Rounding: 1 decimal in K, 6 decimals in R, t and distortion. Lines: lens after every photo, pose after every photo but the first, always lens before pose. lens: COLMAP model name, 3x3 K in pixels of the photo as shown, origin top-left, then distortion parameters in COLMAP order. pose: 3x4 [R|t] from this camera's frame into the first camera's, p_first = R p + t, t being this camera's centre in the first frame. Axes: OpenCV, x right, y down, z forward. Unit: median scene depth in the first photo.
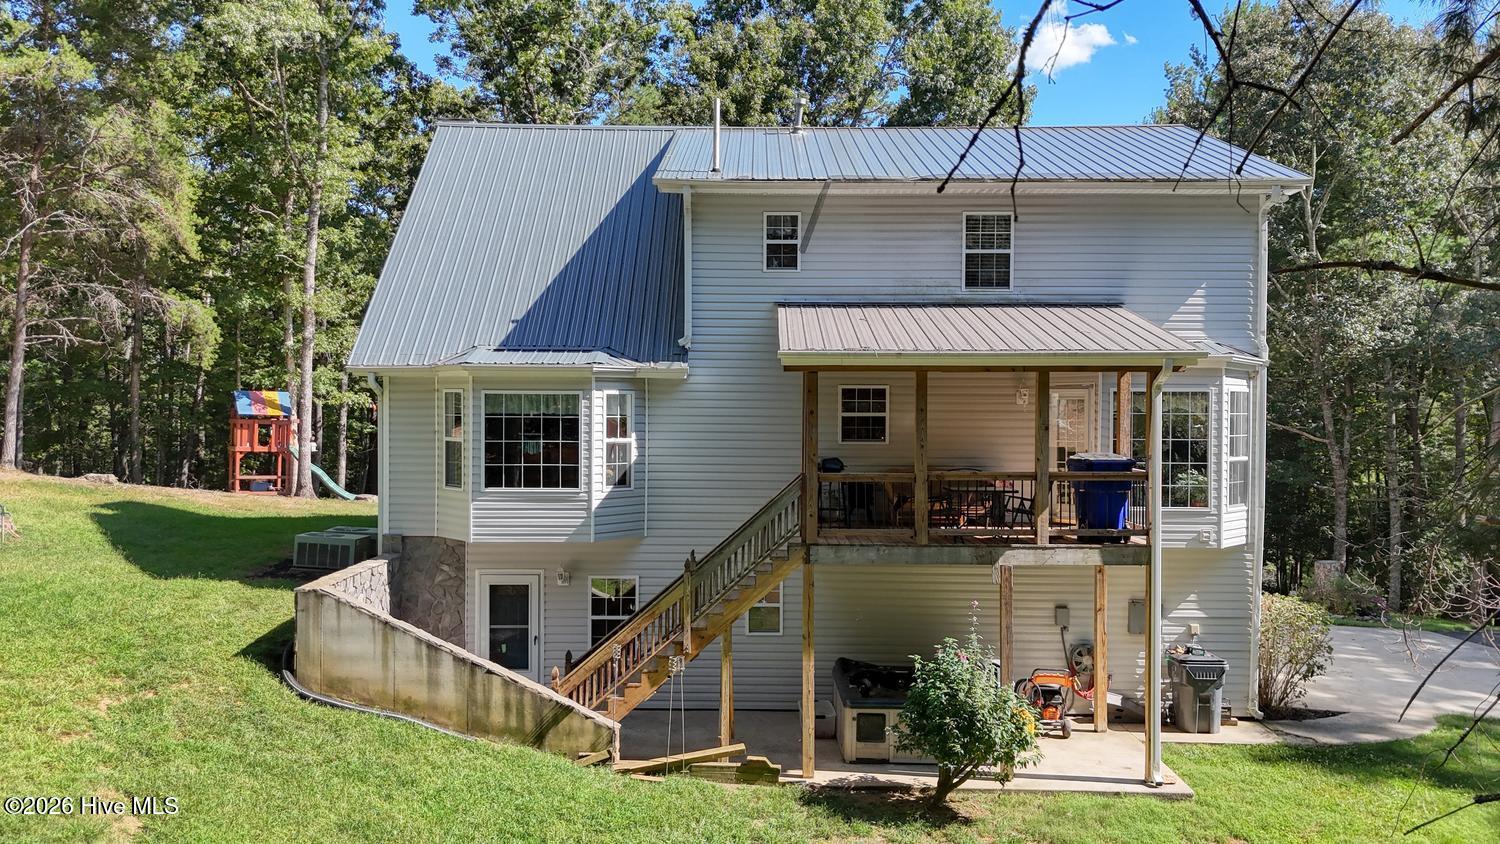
lens RADIAL K [[1103.1, 0, 750.0], [0, 1103.1, 422.0], [0, 0, 1]] dist [0.068101, -0.058274]
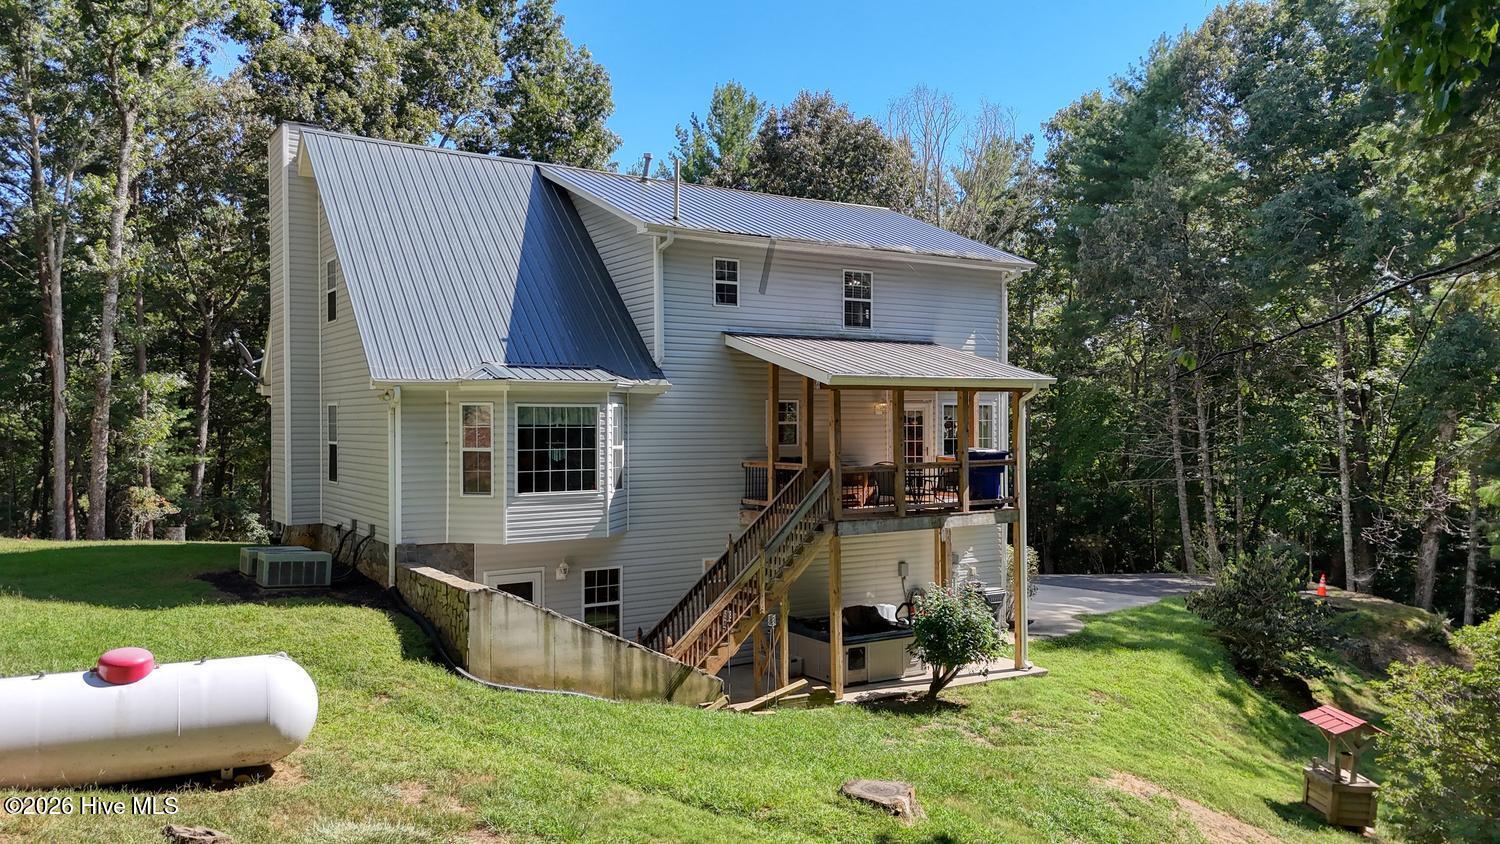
lens RADIAL K [[1107.8, 0, 750.0], [0, 1107.8, 422.0], [0, 0, 1]] dist [0.082802, 0.000711]
pose [[0.831648, -0.007885, 0.555247, -0.656113], [0.014728, 0.999861, -0.007861, 0.001408], [-0.555108, 0.014715, 0.831648, -0.035179]]
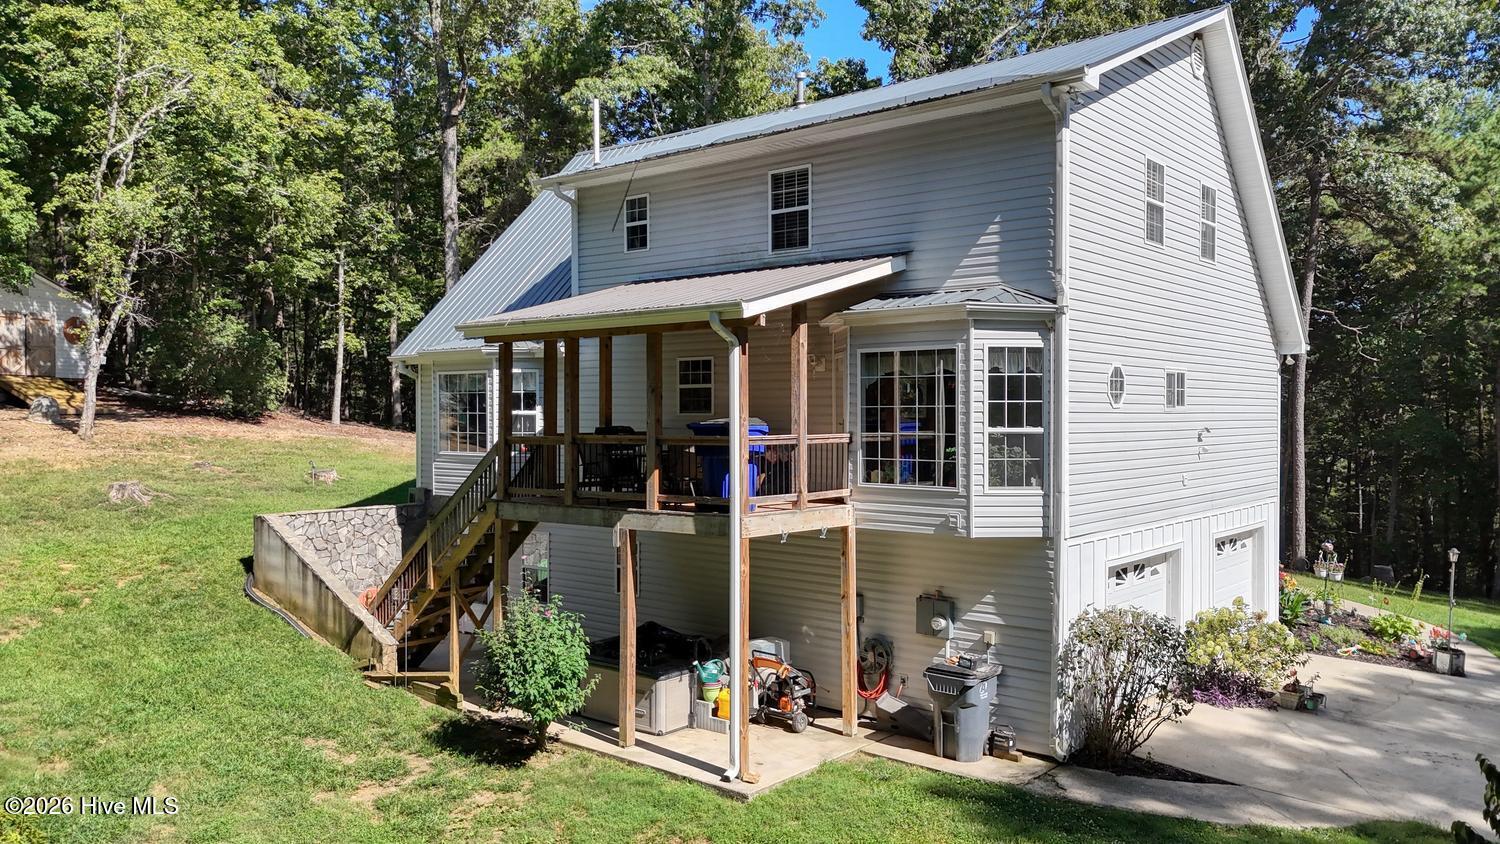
lens RADIAL K [[1103.1, 0, 750.0], [0, 1103.1, 422.0], [0, 0, 1]] dist [0.068101, -0.058274]
pose [[0.775049, -0.000867, -0.631901, 0.809271], [-0.003850, 0.999974, -0.006093, 0.033283], [0.631890, 0.007155, 0.775025, 0.260071]]
